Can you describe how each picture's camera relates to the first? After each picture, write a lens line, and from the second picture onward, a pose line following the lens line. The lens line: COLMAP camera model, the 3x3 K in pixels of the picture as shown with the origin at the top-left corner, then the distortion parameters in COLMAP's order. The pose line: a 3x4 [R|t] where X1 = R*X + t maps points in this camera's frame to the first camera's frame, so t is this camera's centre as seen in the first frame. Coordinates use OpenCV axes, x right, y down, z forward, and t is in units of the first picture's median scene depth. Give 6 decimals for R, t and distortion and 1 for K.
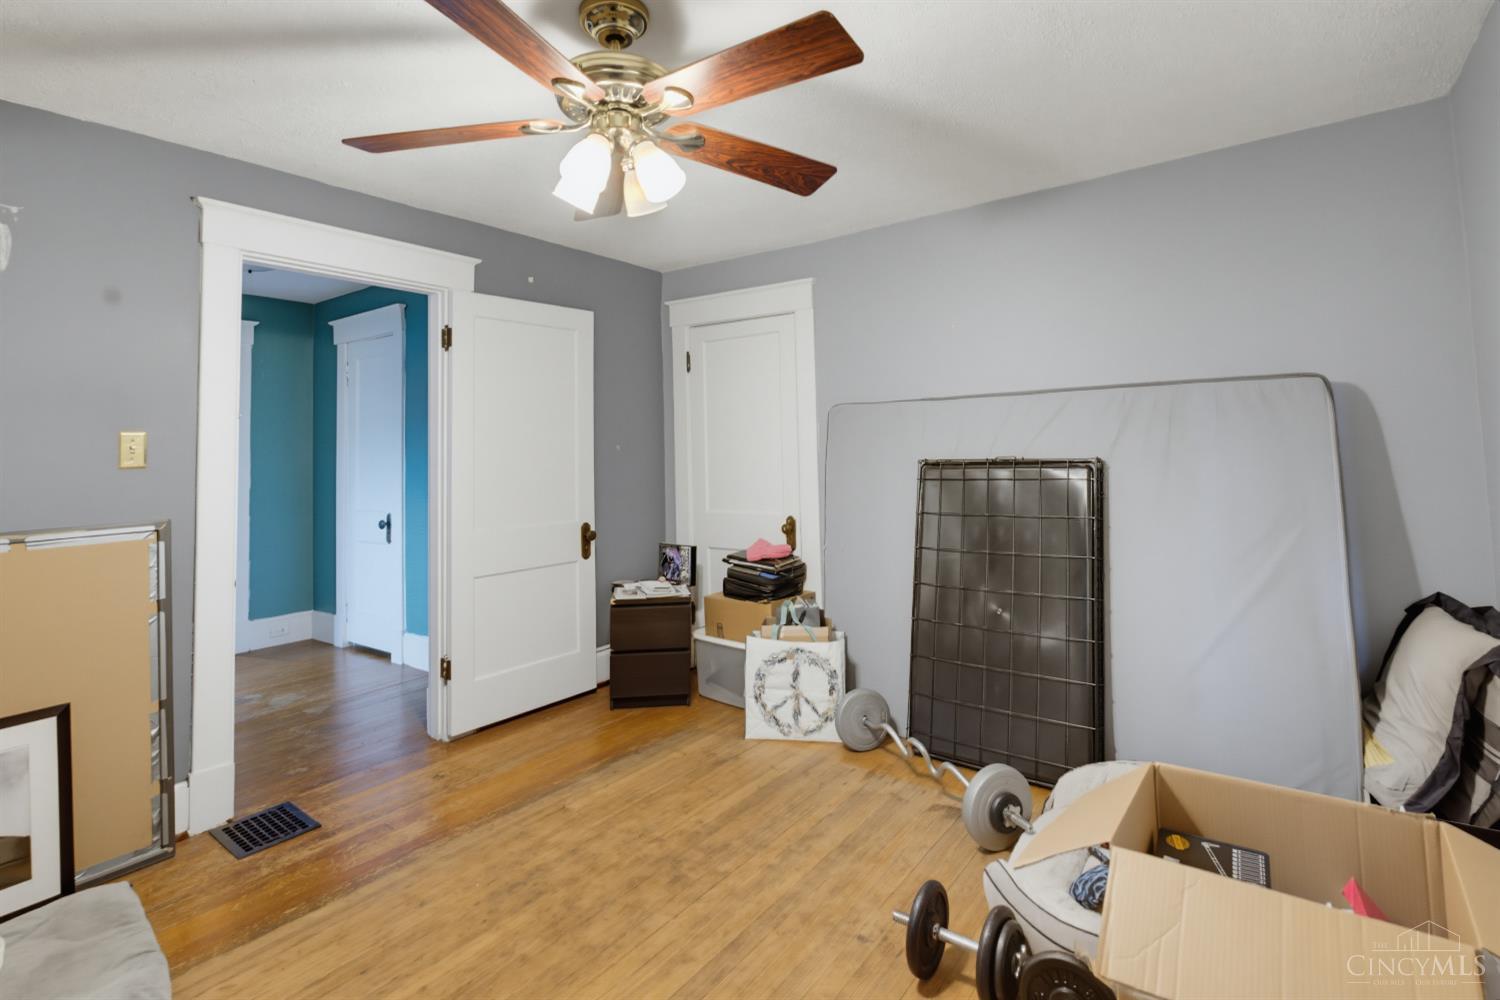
lens RADIAL K [[695.1, 0, 751.5], [0, 695.1, 425.5], [0, 0, 1]] dist [-0.002678, -0.000559]
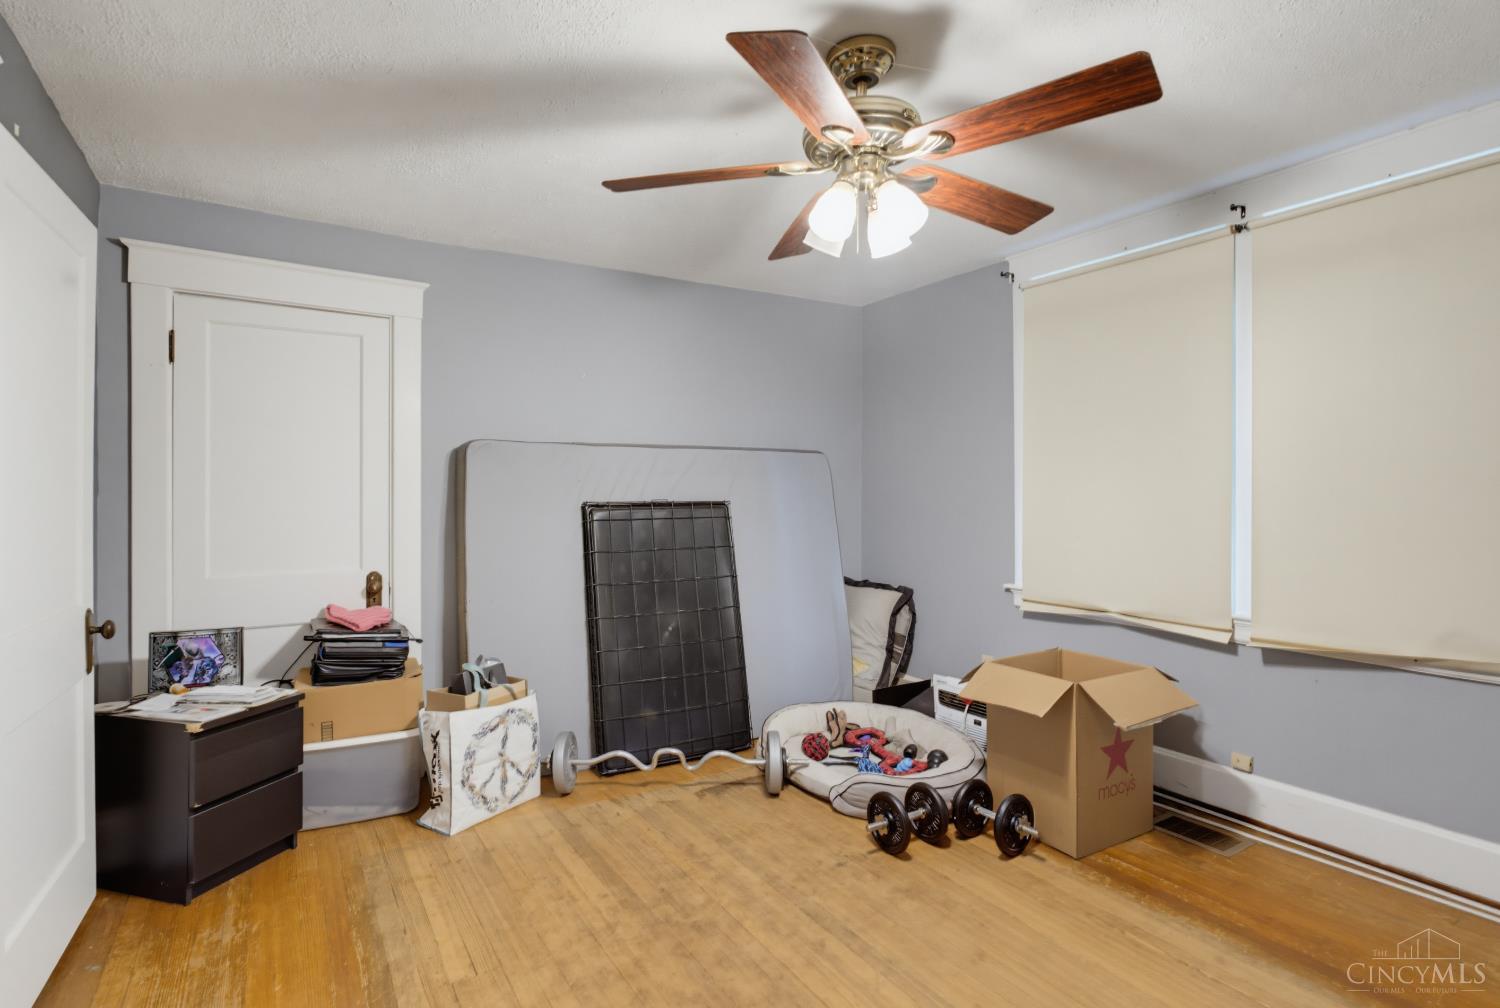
lens RADIAL K [[717.3, 0, 721.3], [0, 717.3, 495.5], [0, 0, 1]] dist [-0.002048, -0.000054]
pose [[0.435385, 0.014279, 0.900131, -0.656317], [-0.047656, 0.998838, 0.007205, 0.023578], [-0.898982, -0.046033, 0.435560, 0.361334]]
